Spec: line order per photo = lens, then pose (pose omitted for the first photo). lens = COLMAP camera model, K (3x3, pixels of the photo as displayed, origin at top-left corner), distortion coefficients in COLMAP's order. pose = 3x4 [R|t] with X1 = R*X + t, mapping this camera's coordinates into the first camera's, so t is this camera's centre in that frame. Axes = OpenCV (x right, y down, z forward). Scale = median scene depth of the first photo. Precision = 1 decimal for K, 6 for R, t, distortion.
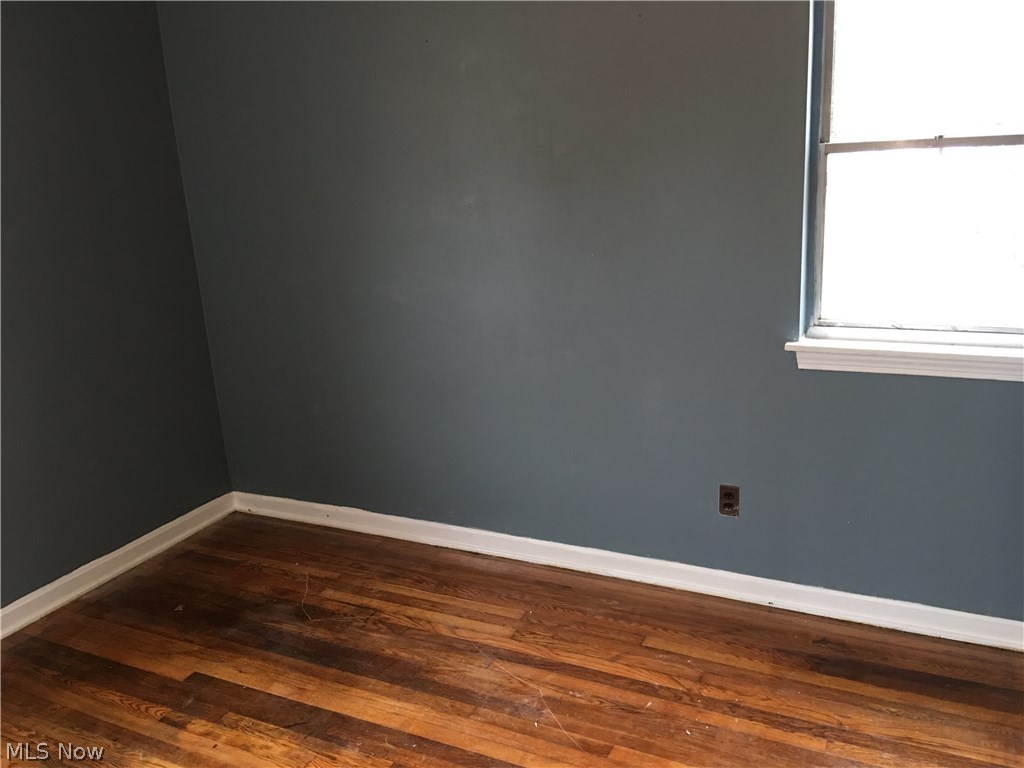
lens RADIAL K [[864.6, 0, 512.5], [0, 864.6, 383.9], [0, 0, 1]] dist [-0.007274, -0.024299]
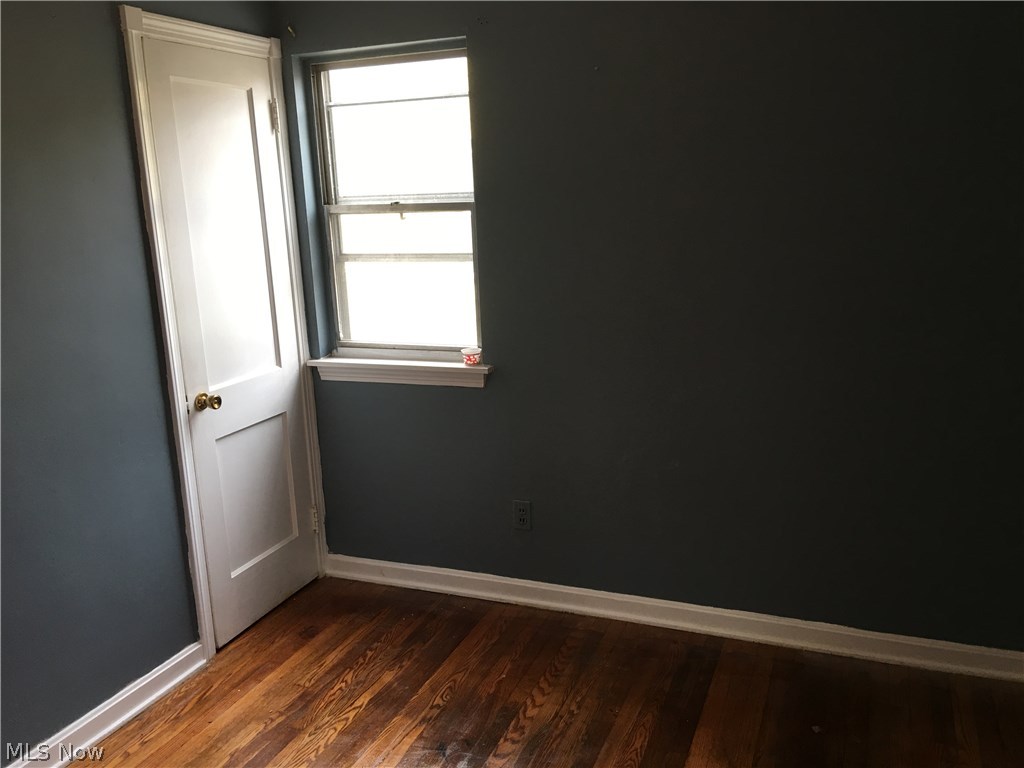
lens RADIAL K [[864.6, 0, 513.1], [0, 864.6, 384.1], [0, 0, 1]] dist [-0.007274, -0.024299]
pose [[0.064025, 0.264315, -0.962309, 0.290127], [-0.234774, 0.941212, 0.242901, -0.174501], [0.969939, 0.210374, 0.122316, 0.632094]]
